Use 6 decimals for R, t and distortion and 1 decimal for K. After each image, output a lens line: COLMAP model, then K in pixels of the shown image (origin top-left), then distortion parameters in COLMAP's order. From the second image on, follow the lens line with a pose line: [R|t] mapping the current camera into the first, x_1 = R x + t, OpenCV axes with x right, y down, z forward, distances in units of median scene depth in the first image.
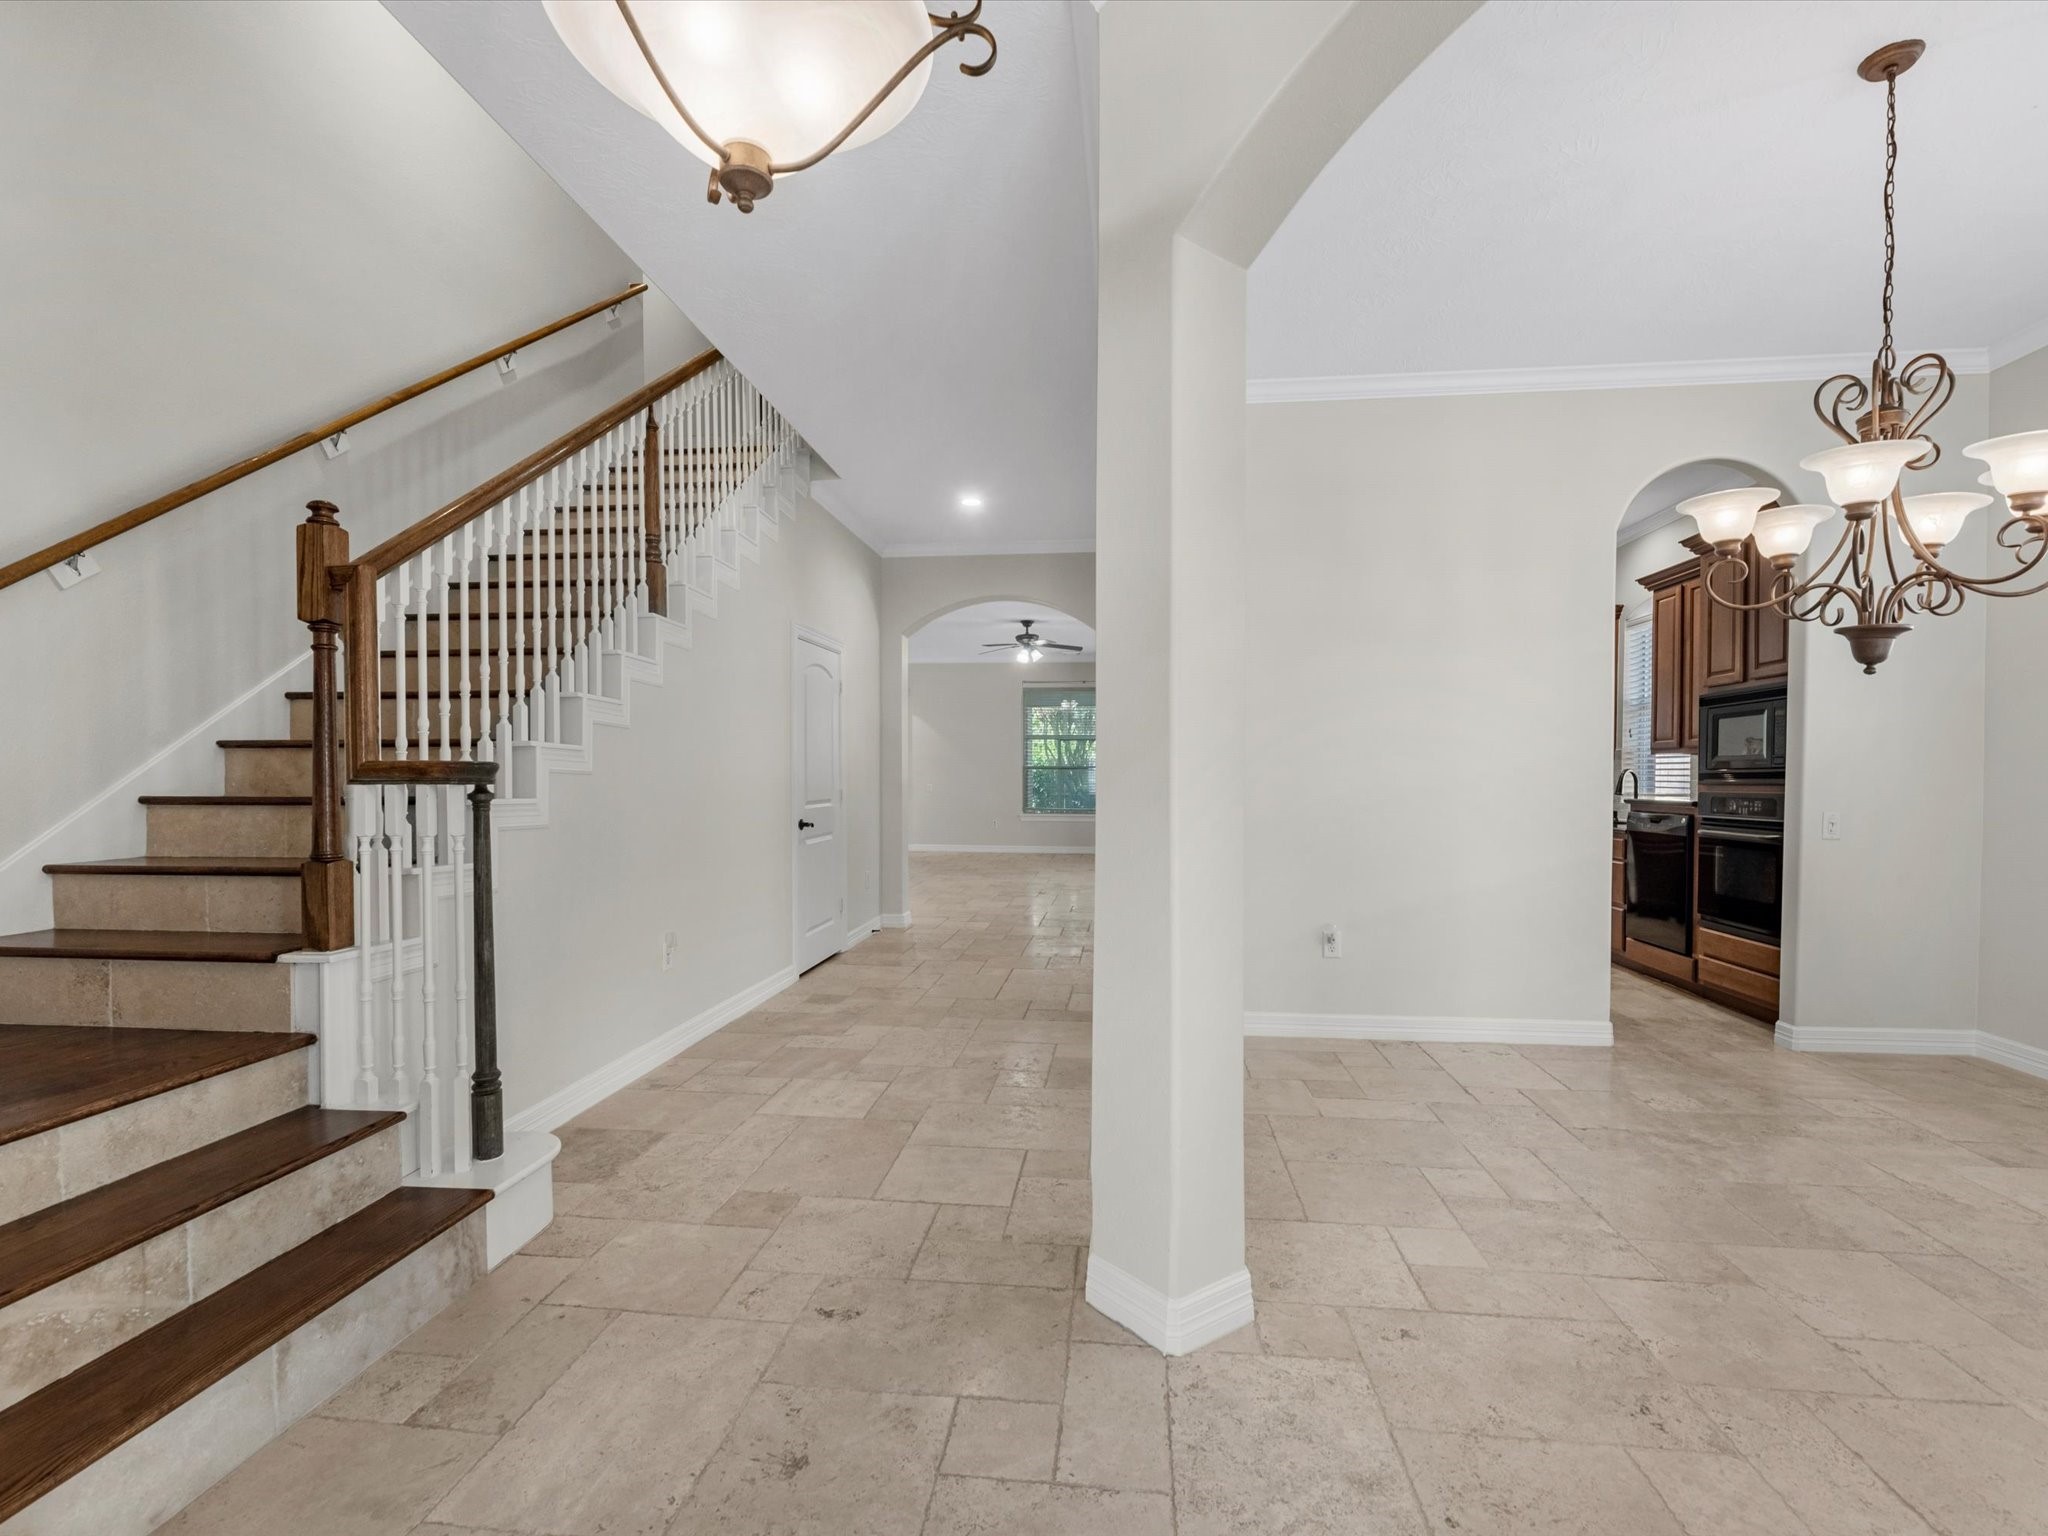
lens RADIAL K [[936.8, 0, 1007.7], [0, 936.8, 795.0], [0, 0, 1]] dist [-0.002952, -0.000324]
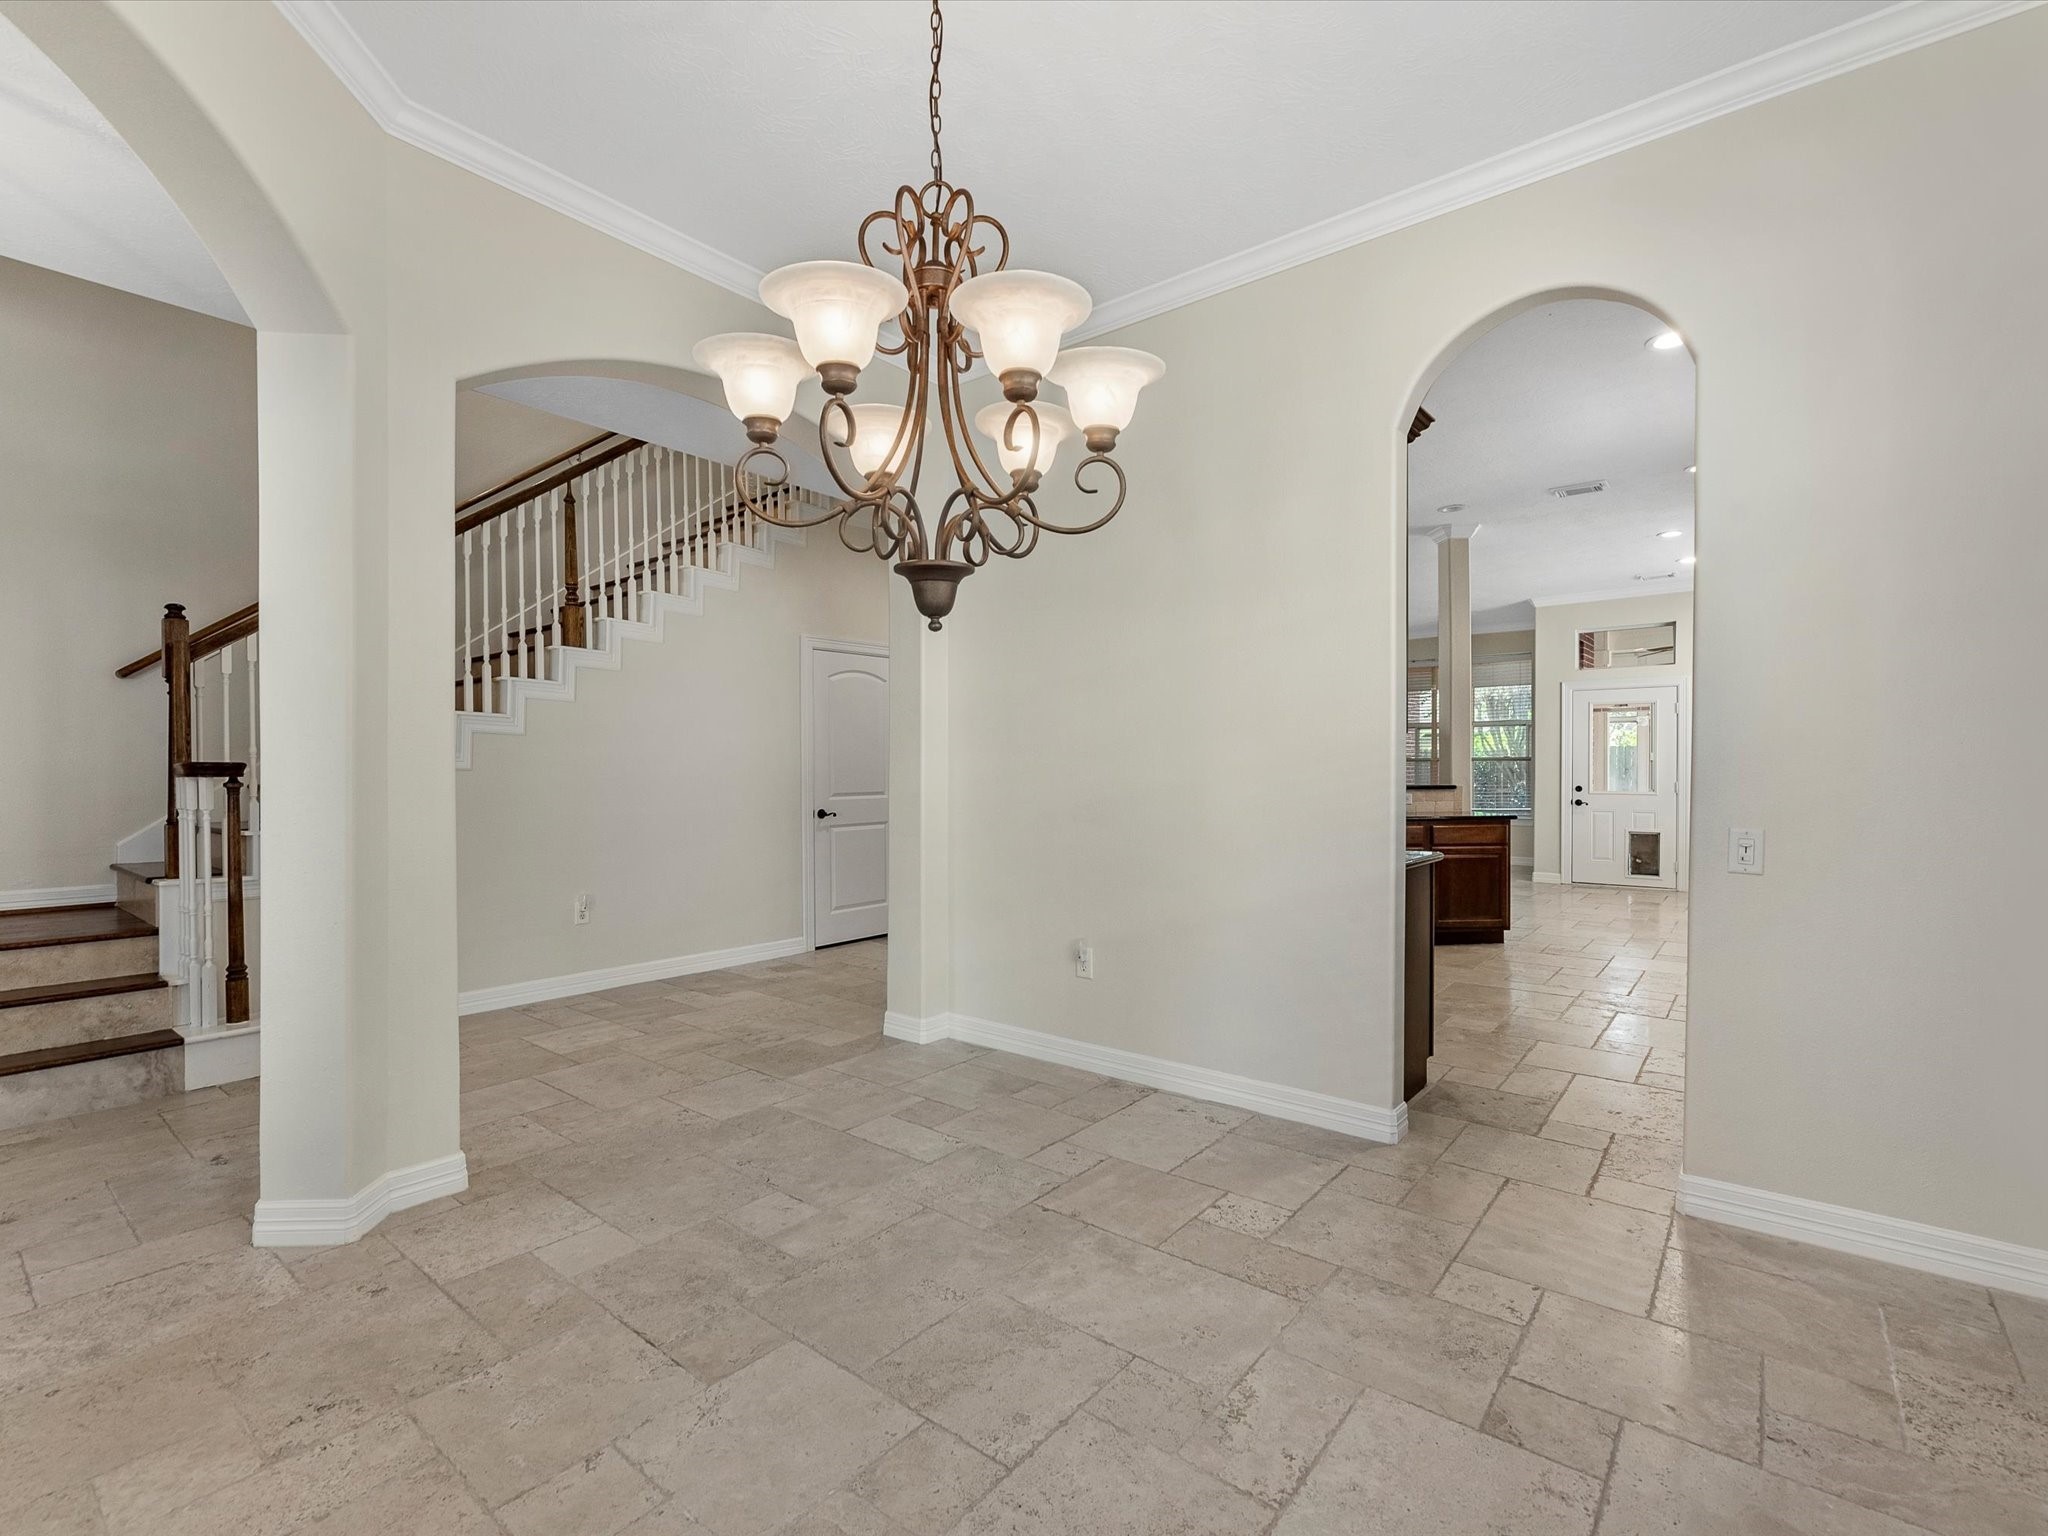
lens RADIAL K [[936.8, 0, 1025.7], [0, 936.8, 779.5], [0, 0, 1]] dist [-0.002952, -0.000324]
pose [[0.844254, 0.003194, -0.535933, 1.320795], [-0.008894, 0.999928, -0.008052, -0.006380], [0.535869, 0.011564, 0.844222, 0.396134]]
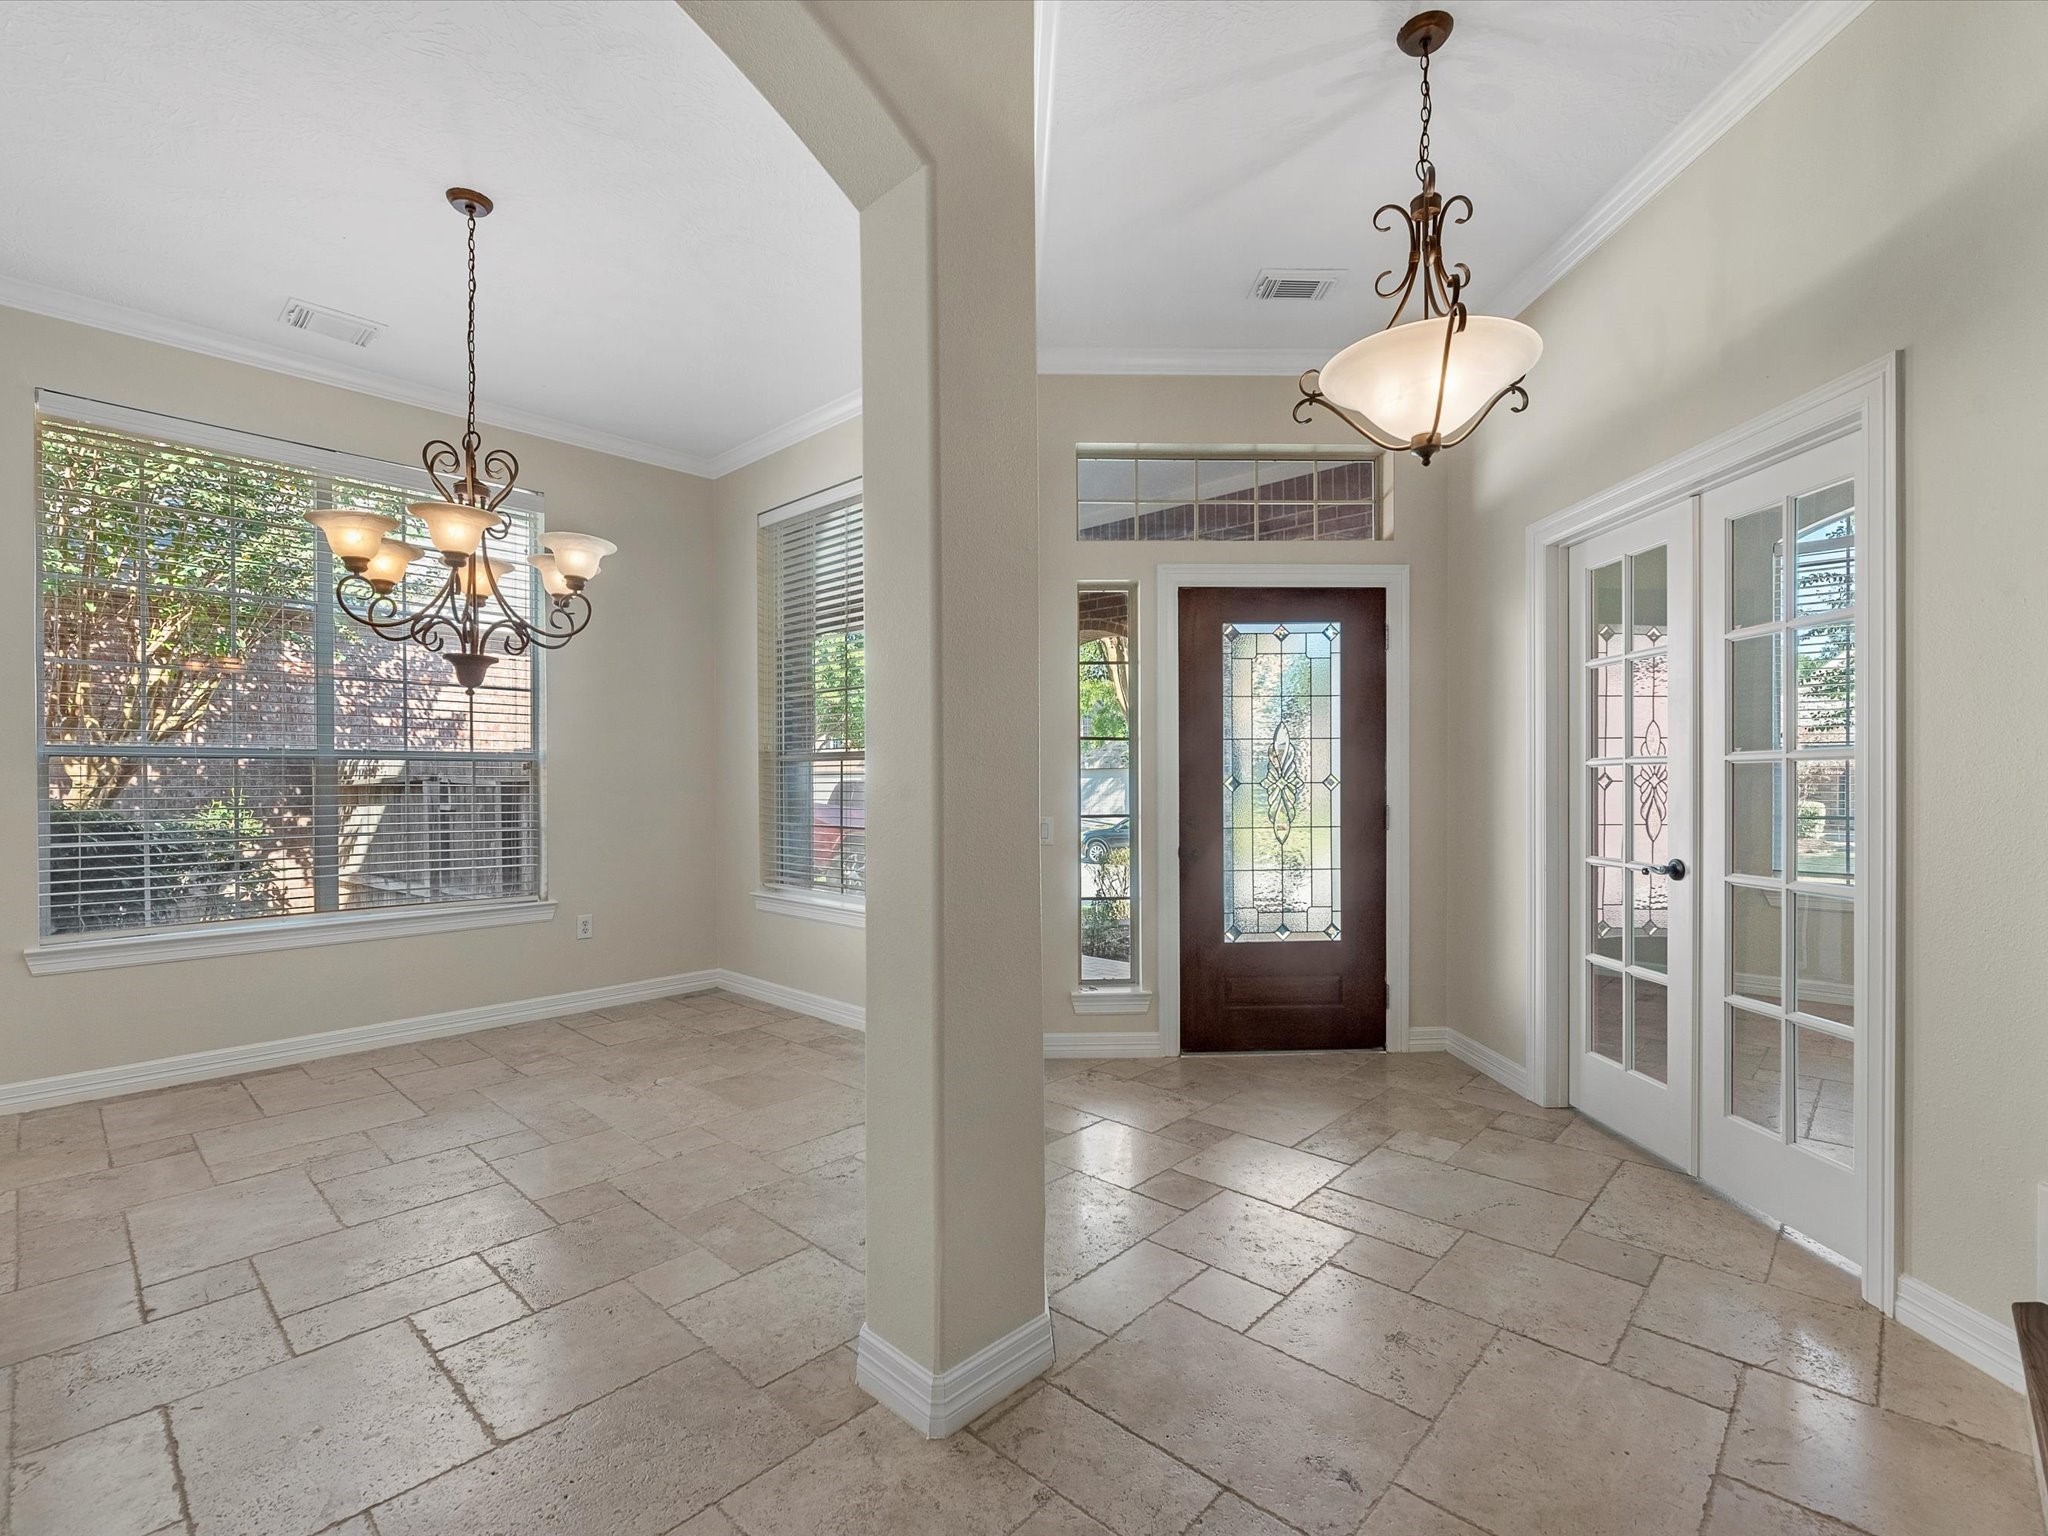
lens RADIAL K [[936.8, 0, 1026.6], [0, 936.8, 758.7], [0, 0, 1]] dist [-0.002952, -0.000324]
pose [[-0.803485, 0.025405, 0.594782, -0.380569], [0.019929, 0.999677, -0.015779, -0.012224], [-0.594991, -0.000825, -0.803732, 1.496324]]
